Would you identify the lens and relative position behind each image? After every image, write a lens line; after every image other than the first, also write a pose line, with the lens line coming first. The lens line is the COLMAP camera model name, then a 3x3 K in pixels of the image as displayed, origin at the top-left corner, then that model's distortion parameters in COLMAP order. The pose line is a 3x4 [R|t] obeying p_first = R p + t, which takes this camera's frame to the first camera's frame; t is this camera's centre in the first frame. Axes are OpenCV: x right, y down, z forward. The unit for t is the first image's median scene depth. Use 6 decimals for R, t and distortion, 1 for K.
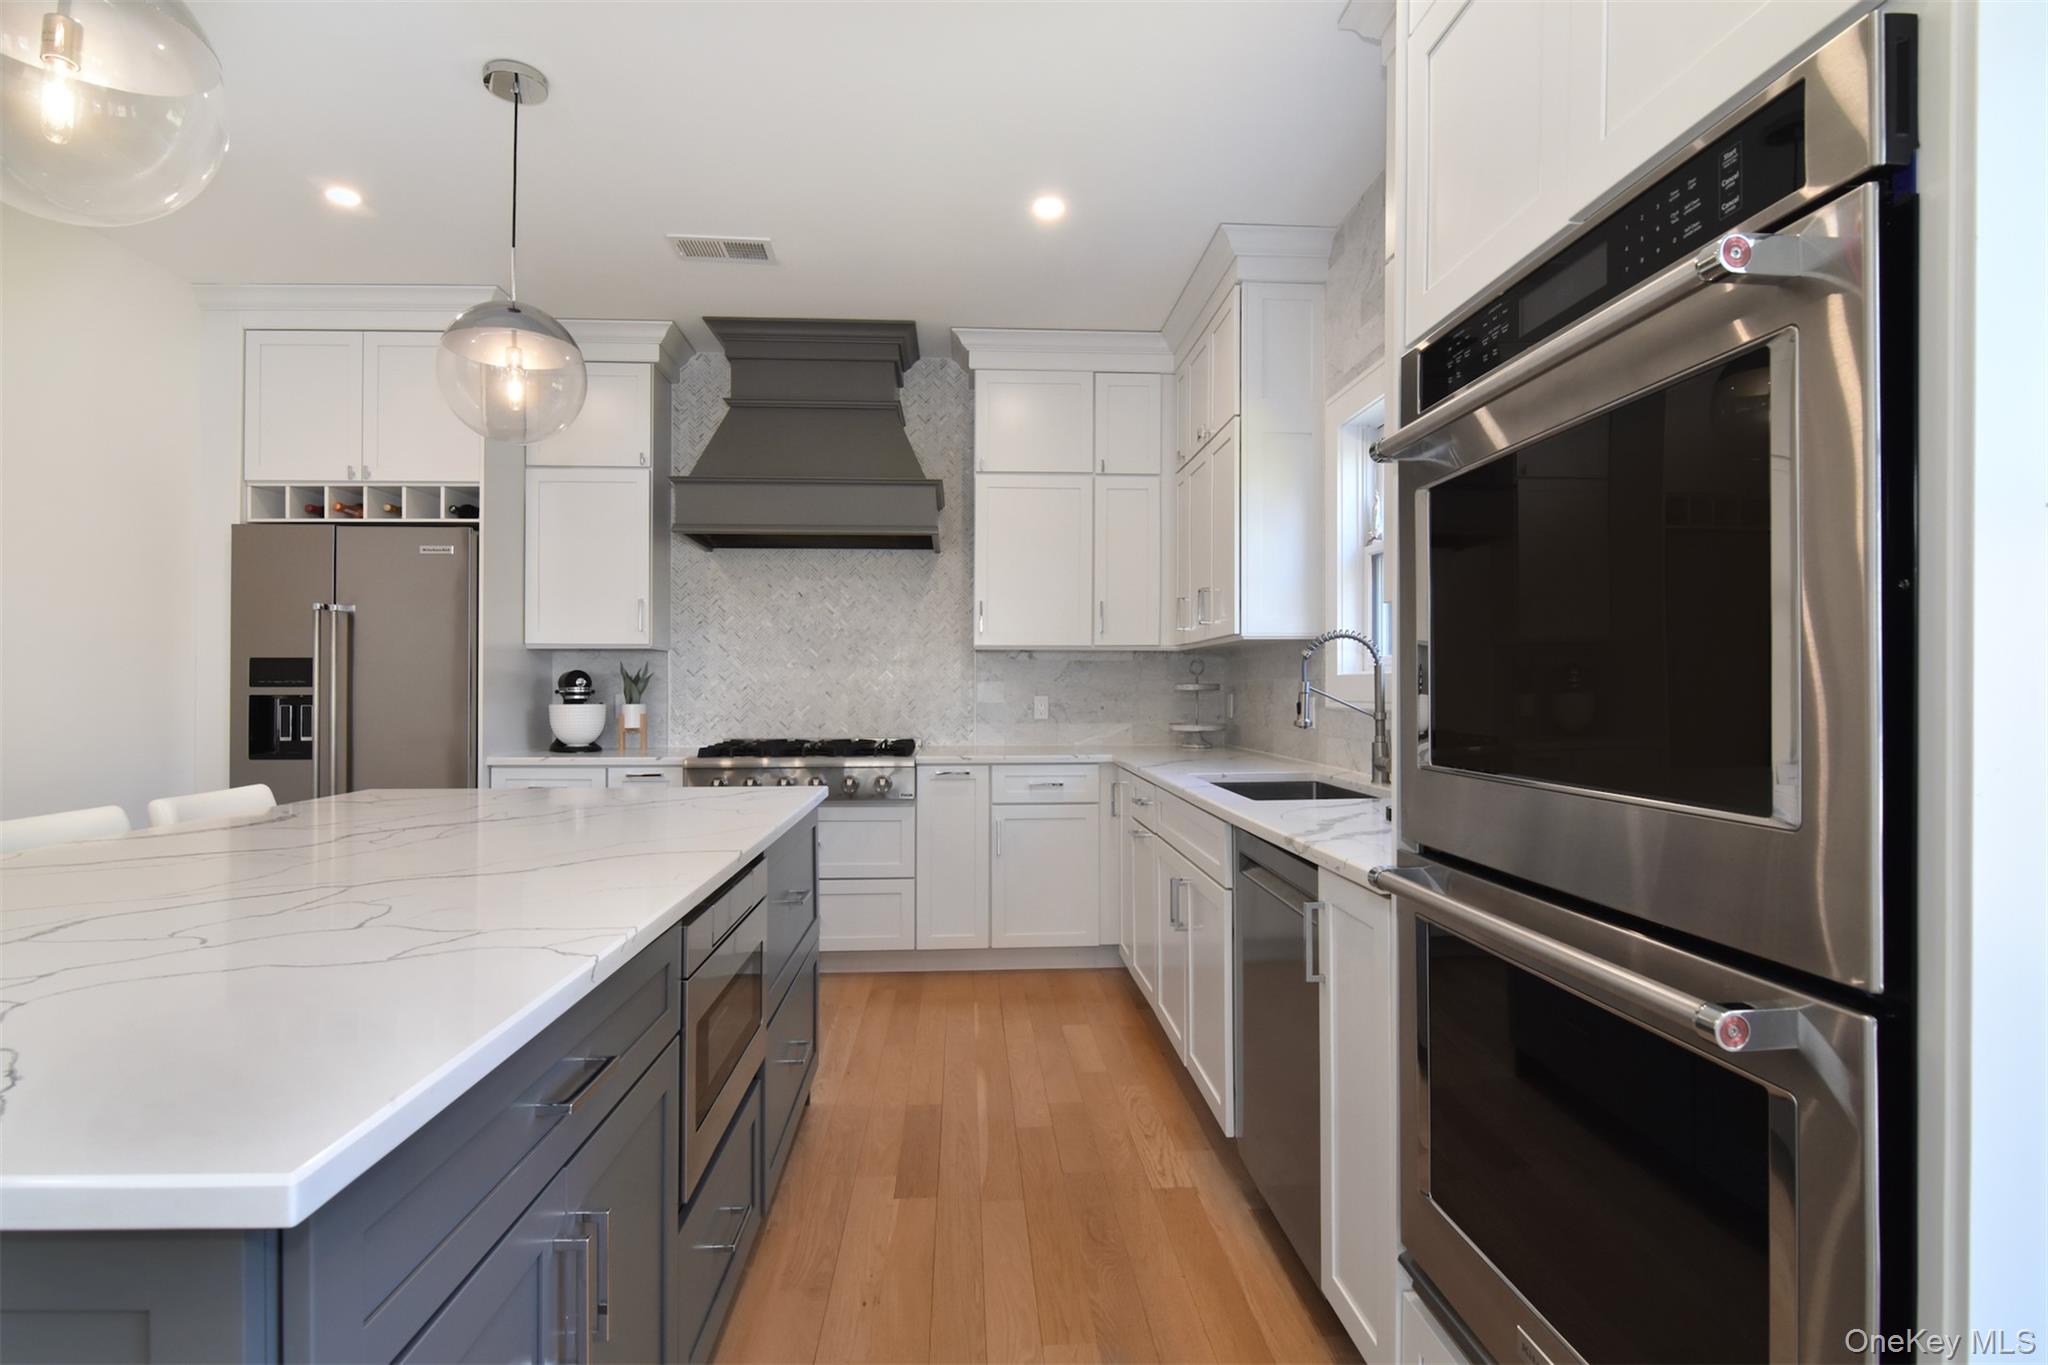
lens RADIAL K [[1035.5, 0, 1020.6], [0, 1035.5, 685.8], [0, 0, 1]] dist [0.003395, -0.000378]
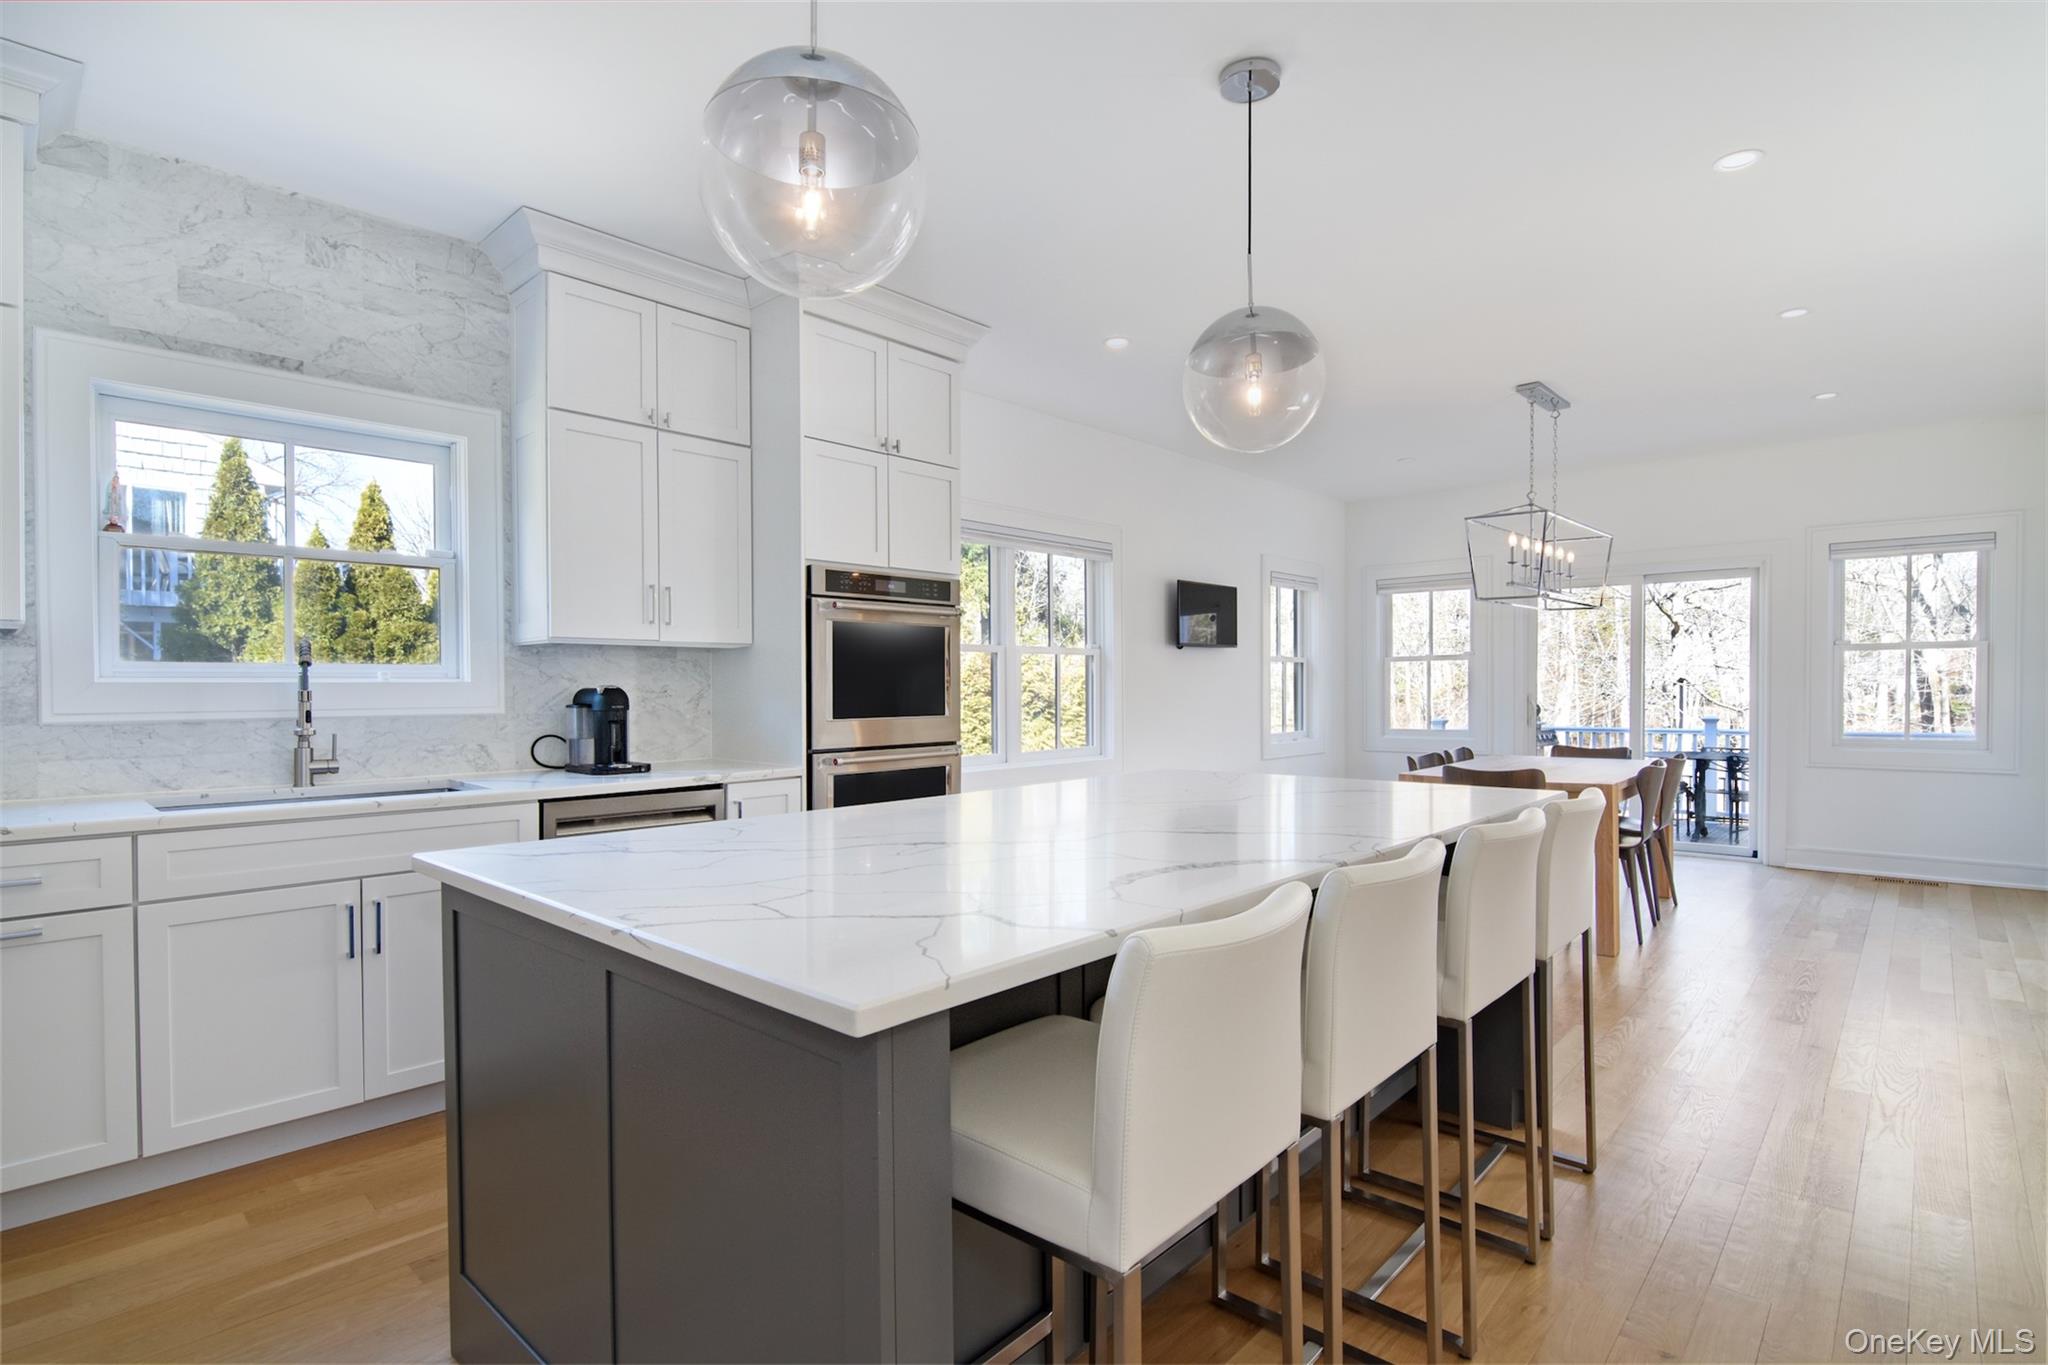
lens RADIAL K [[1006.5, 0, 1015.0], [0, 1006.5, 696.6], [0, 0, 1]] dist [-0.002588, -0.012942]
pose [[-0.696935, 0.000524, 0.717134, -0.577786], [0.007971, 0.999944, 0.007016, 0.000295], [-0.717090, 0.010606, -0.696900, 0.772142]]
